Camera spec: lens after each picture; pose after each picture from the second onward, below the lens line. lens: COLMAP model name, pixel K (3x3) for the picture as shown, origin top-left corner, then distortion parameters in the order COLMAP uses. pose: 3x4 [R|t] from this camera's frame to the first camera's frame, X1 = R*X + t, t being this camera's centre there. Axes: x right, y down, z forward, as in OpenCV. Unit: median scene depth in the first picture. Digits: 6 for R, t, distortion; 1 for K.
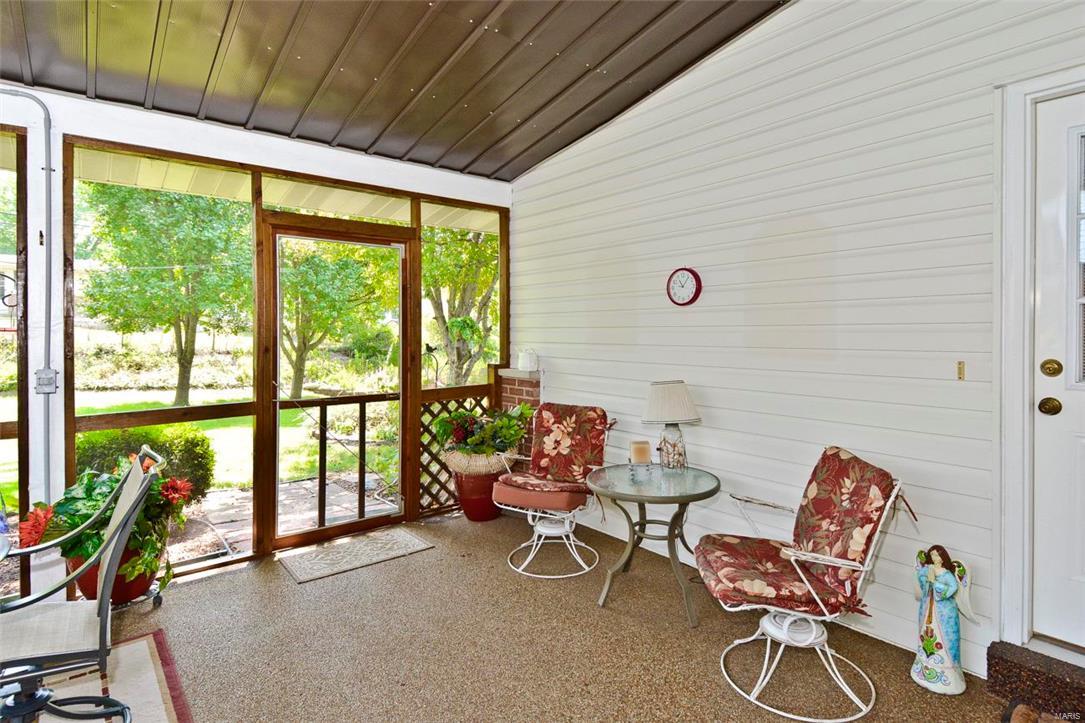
lens RADIAL K [[571.6, 0, 556.4], [0, 571.6, 327.6], [0, 0, 1]] dist [0.048381, -0.035559]
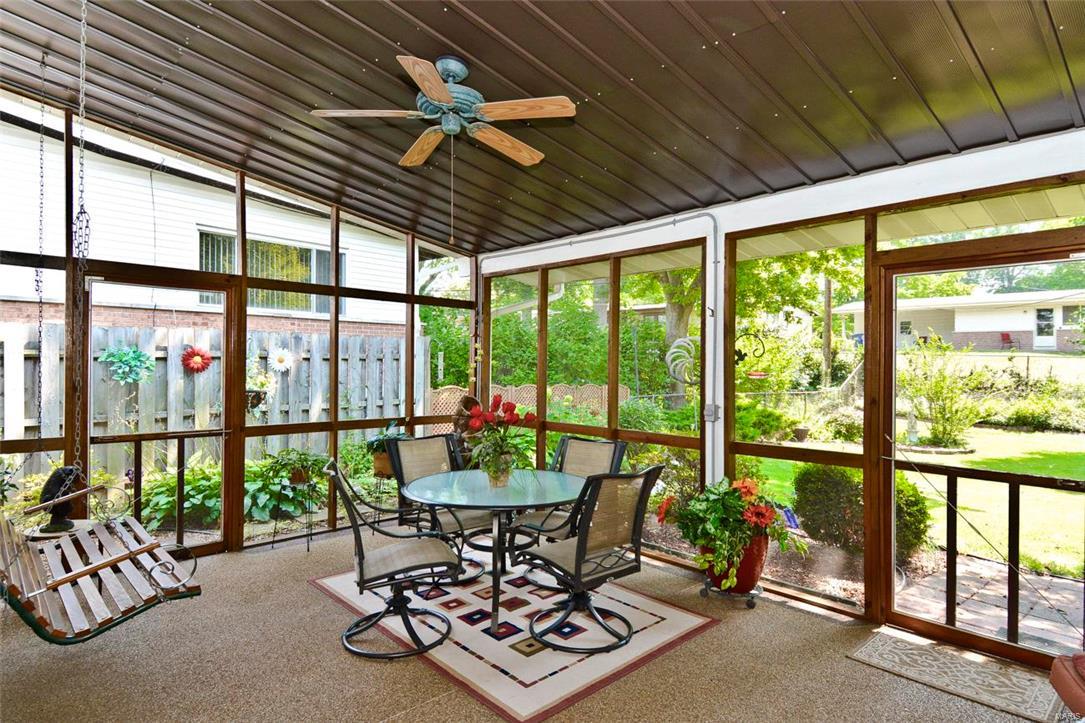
lens RADIAL K [[584.5, 0, 546.6], [0, 584.5, 350.5], [0, 0, 1]] dist [0.050336, -0.037415]
pose [[0.080976, -0.026447, -0.996365, 0.423234], [-0.011781, 0.999553, -0.027489, -0.011306], [0.996646, 0.013964, 0.080628, 0.399452]]
